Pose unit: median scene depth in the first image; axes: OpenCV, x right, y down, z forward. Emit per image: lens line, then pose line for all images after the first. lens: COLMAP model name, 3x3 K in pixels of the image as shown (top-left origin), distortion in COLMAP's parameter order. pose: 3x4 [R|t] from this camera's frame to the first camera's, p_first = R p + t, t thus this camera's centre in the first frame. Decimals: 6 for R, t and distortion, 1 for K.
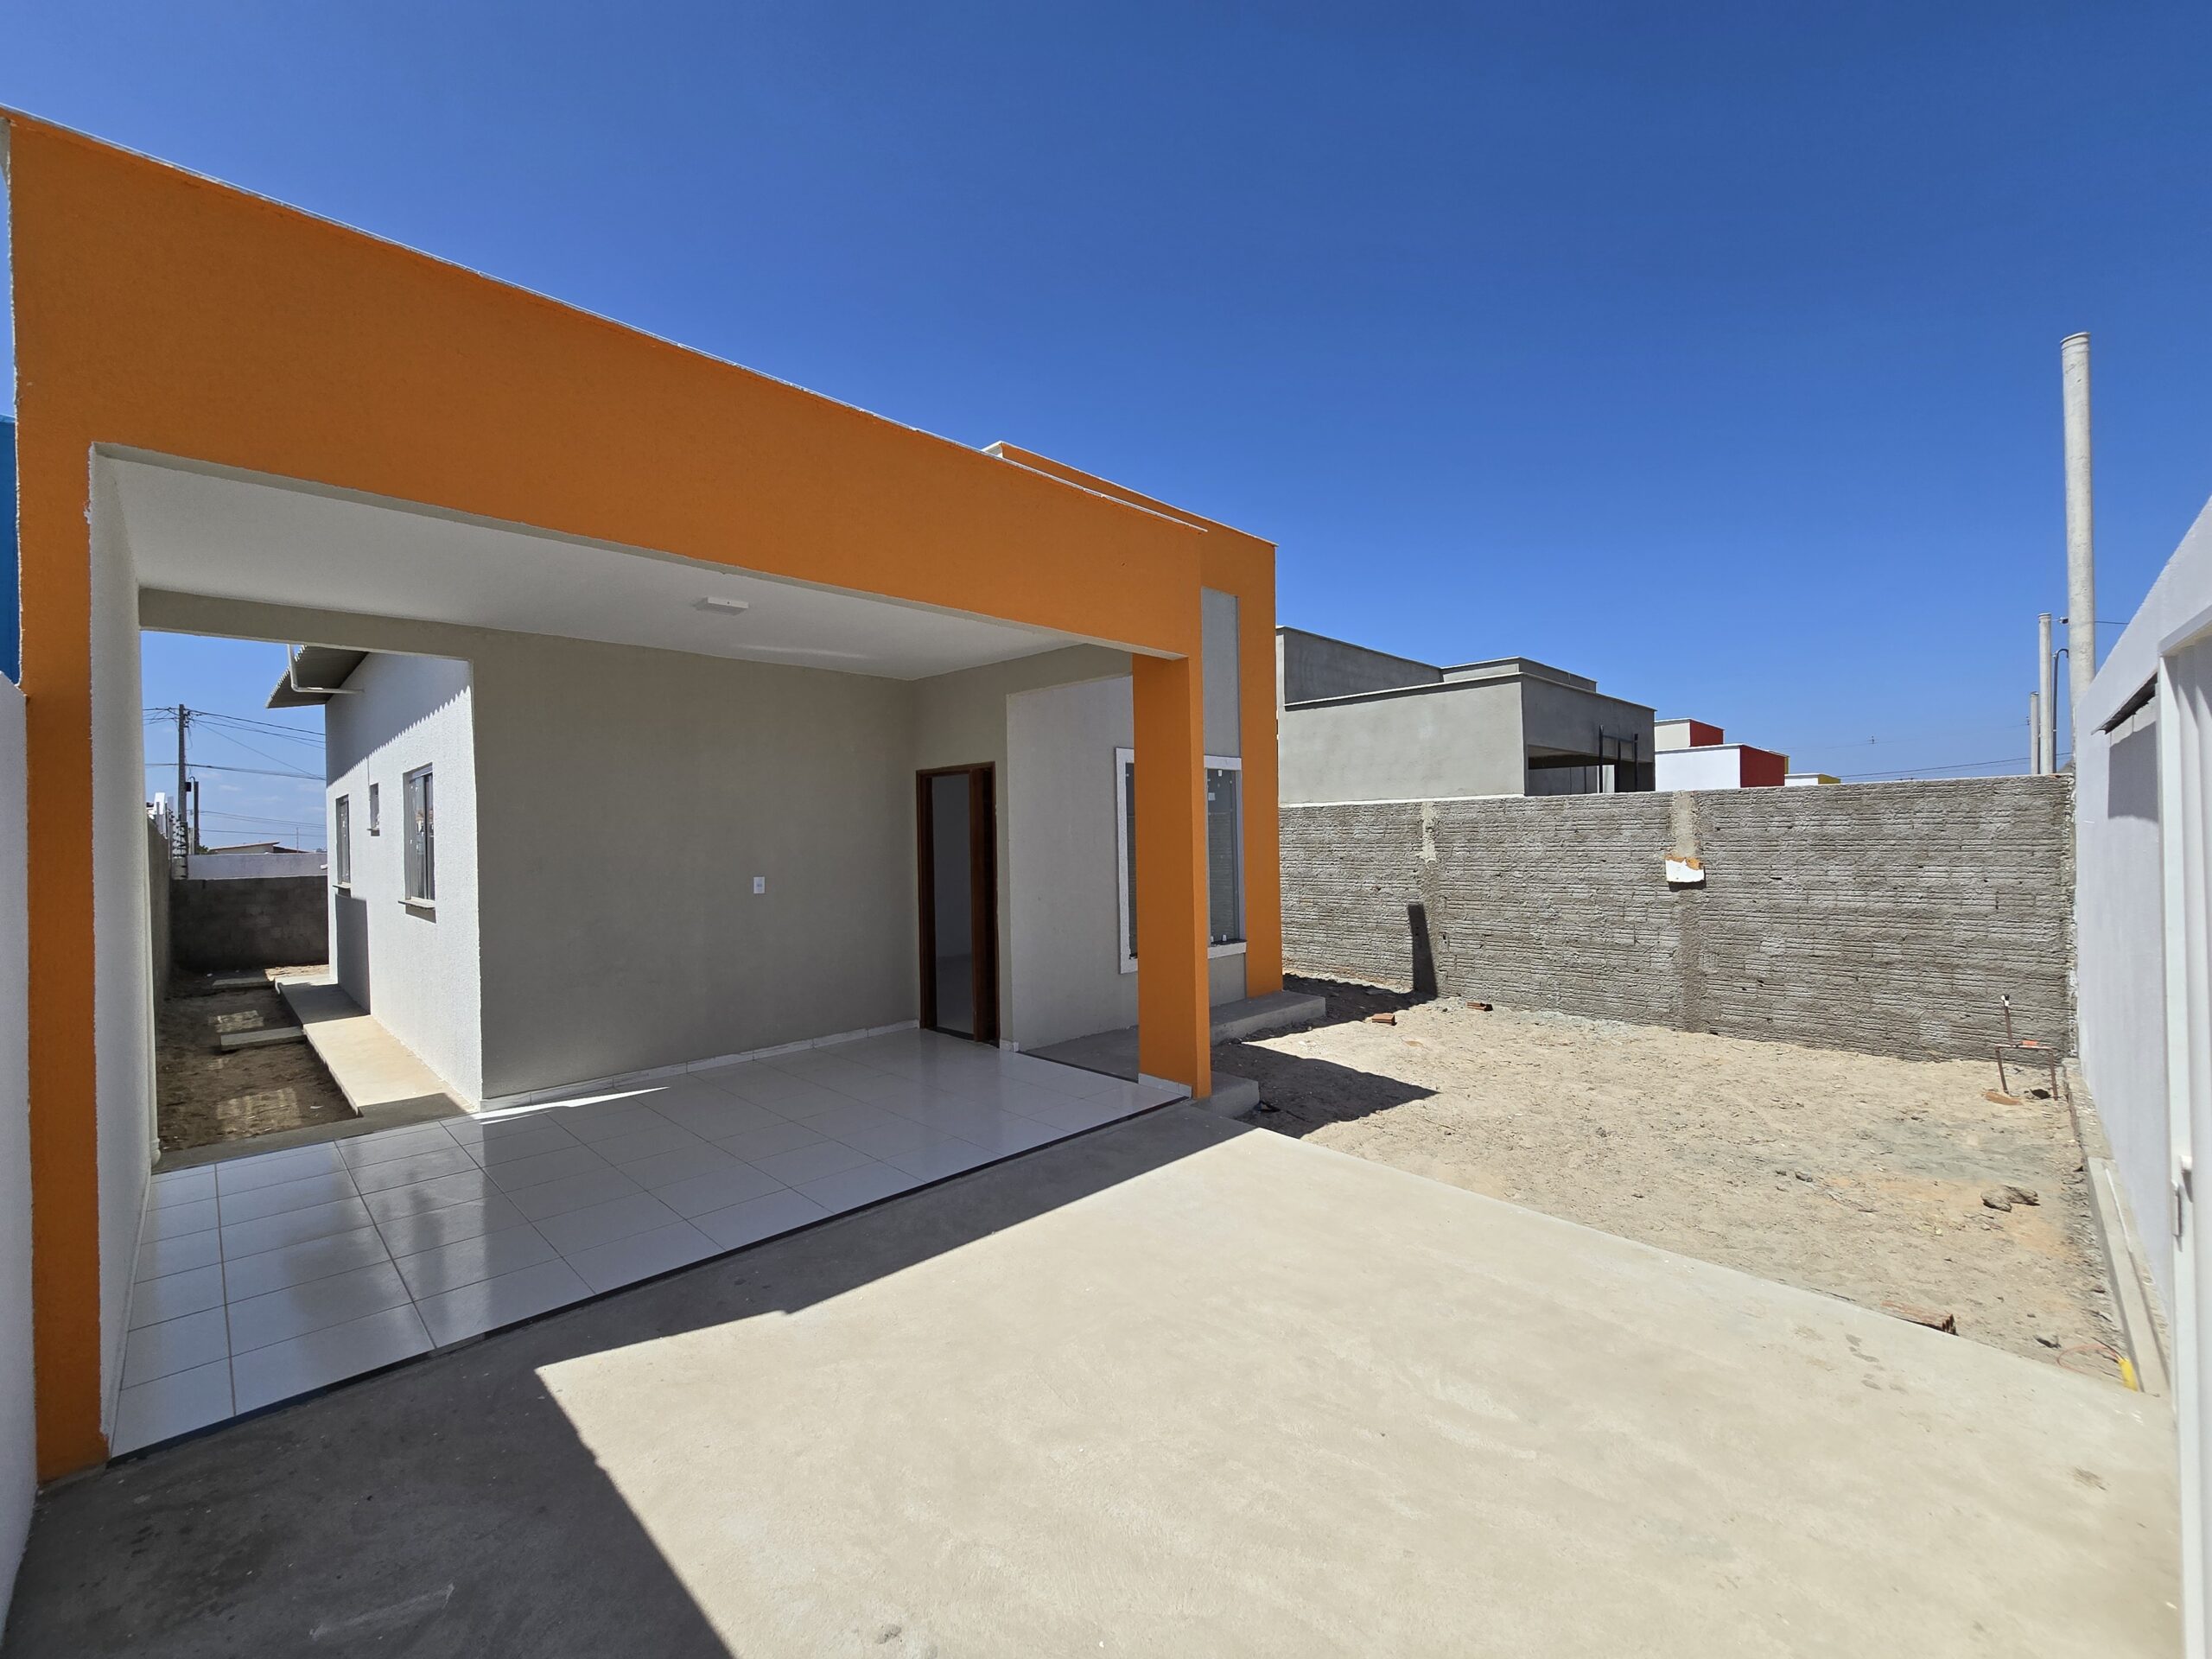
lens RADIAL K [[912.0, 0, 1098.8], [0, 912.0, 834.1], [0, 0, 1]] dist [-0.000570, 0.000707]
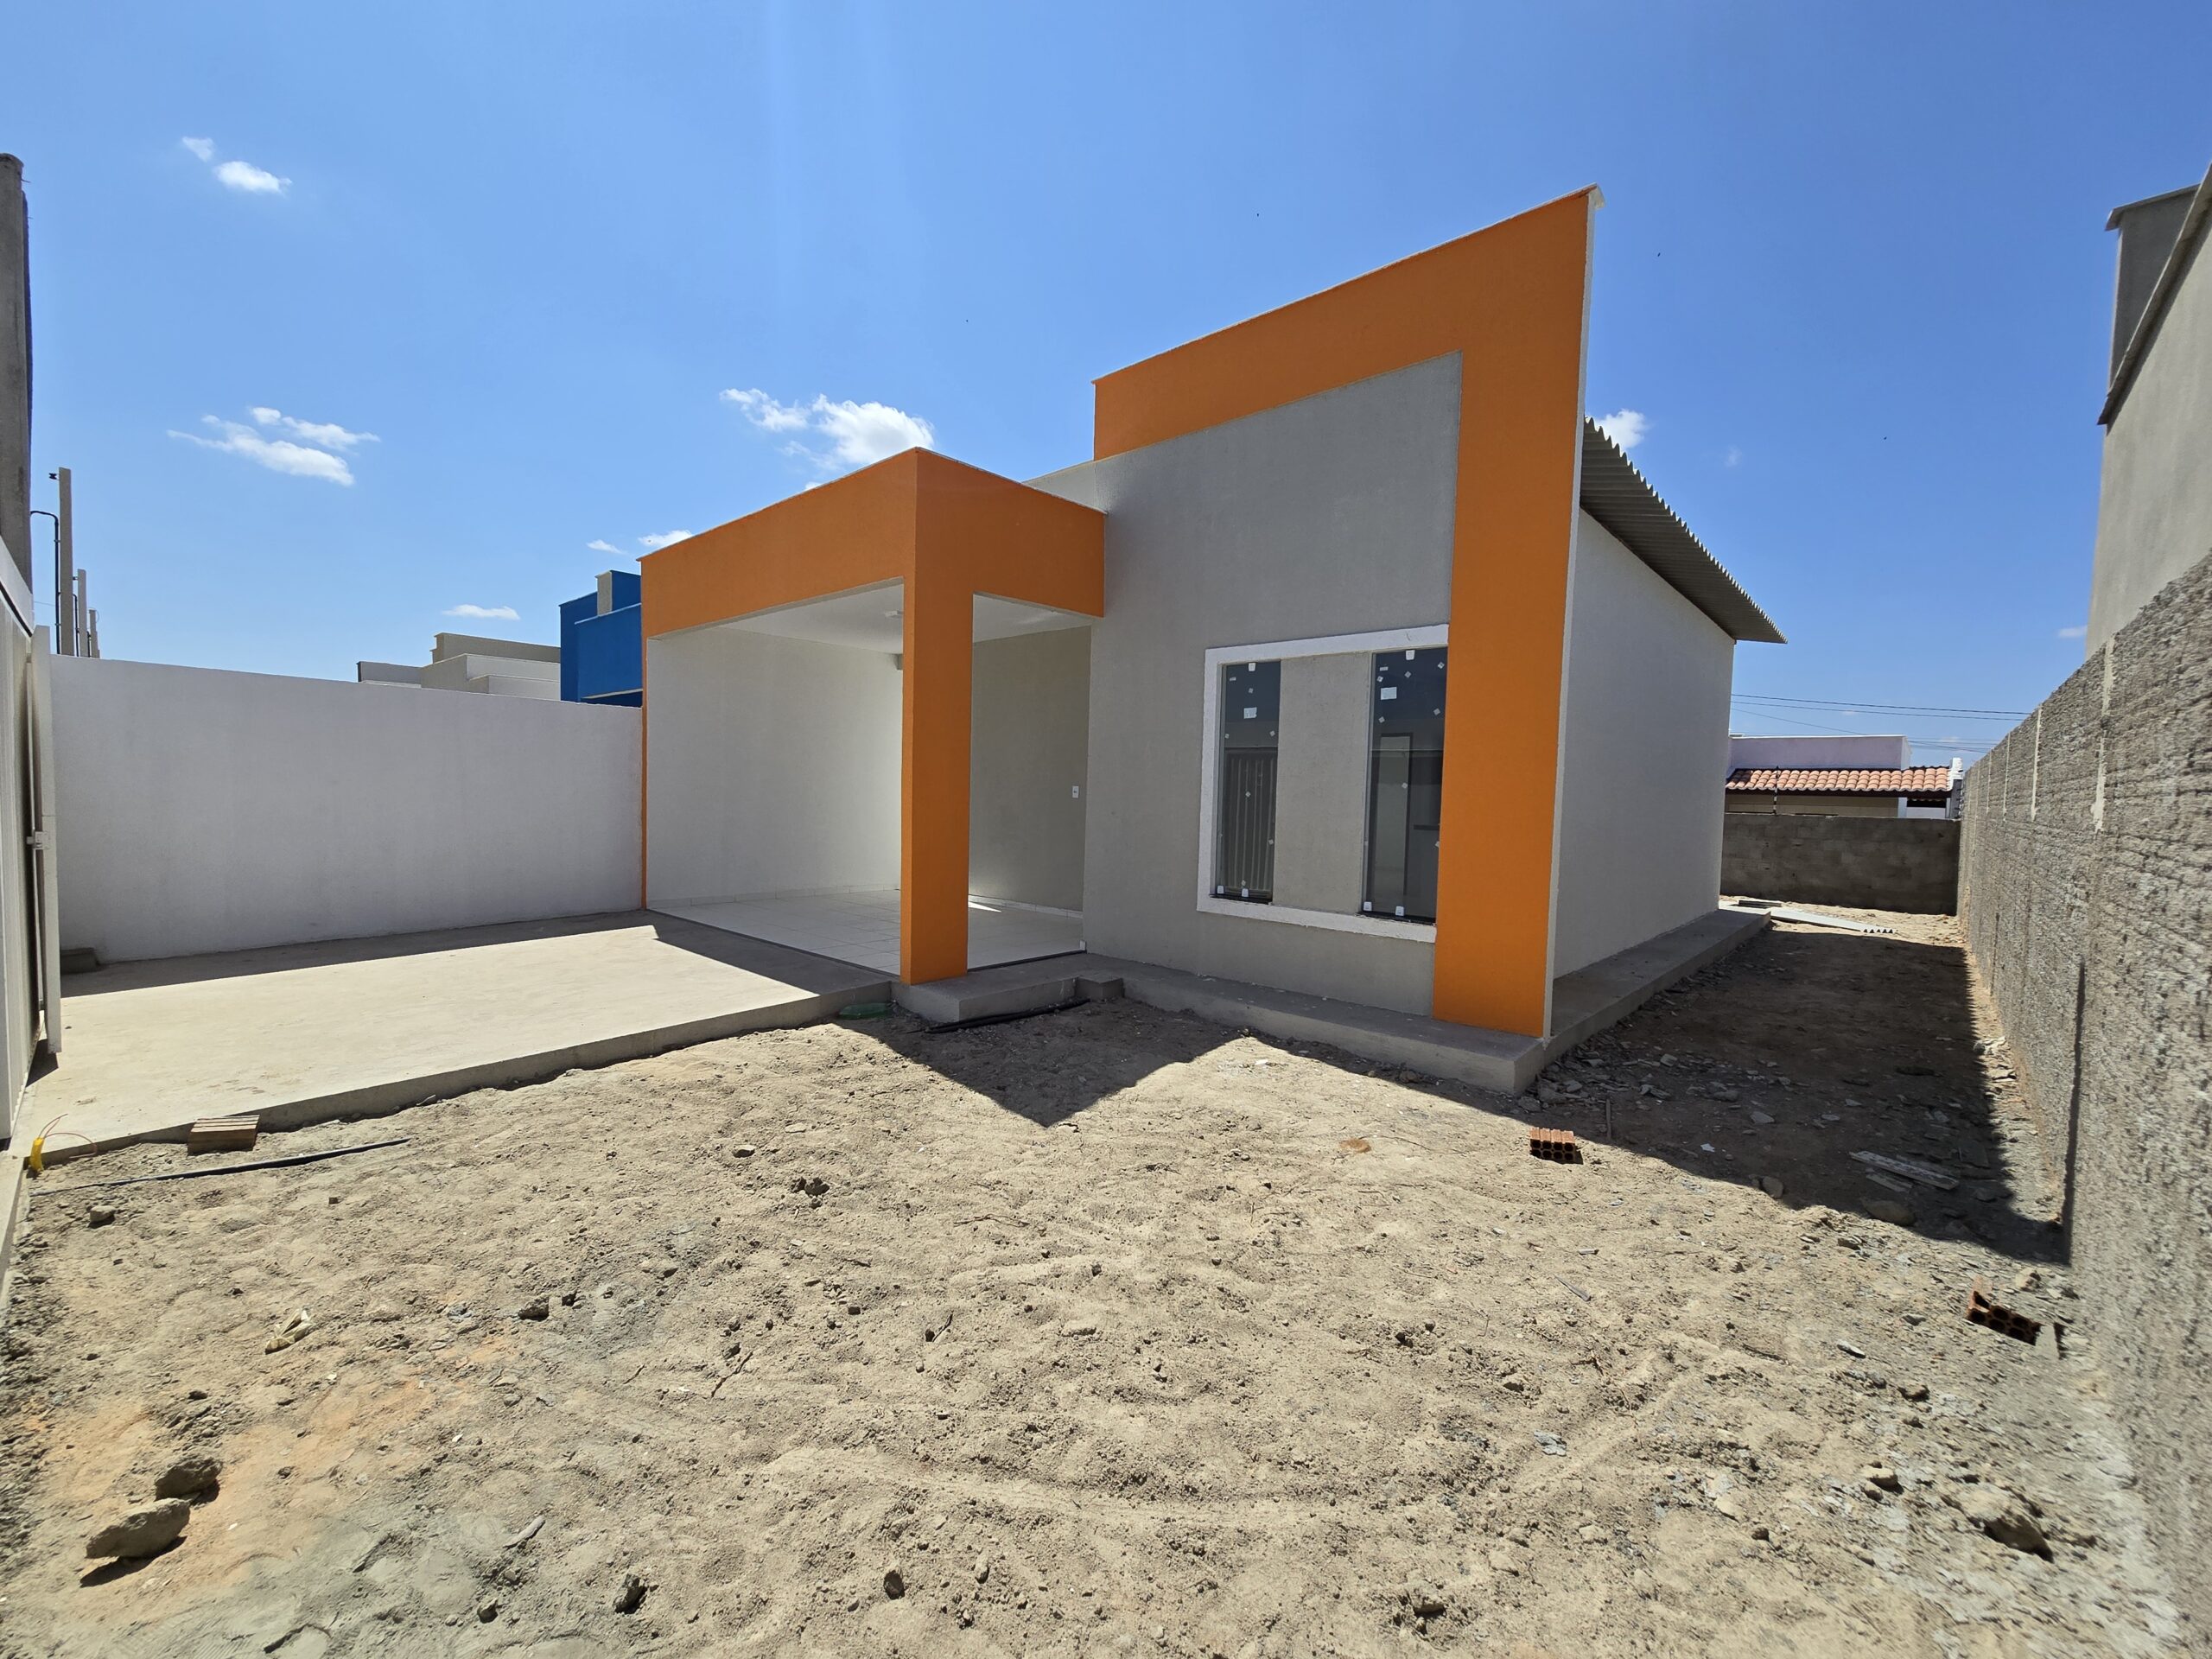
lens RADIAL K [[912.0, 0, 1100.3], [0, 912.0, 830.8], [0, 0, 1]] dist [-0.000570, 0.000707]
pose [[0.069461, 0.078607, -0.994483, 0.773955], [0.001326, 0.996882, 0.078890, 0.004857], [0.997584, -0.006799, 0.069140, 0.747279]]
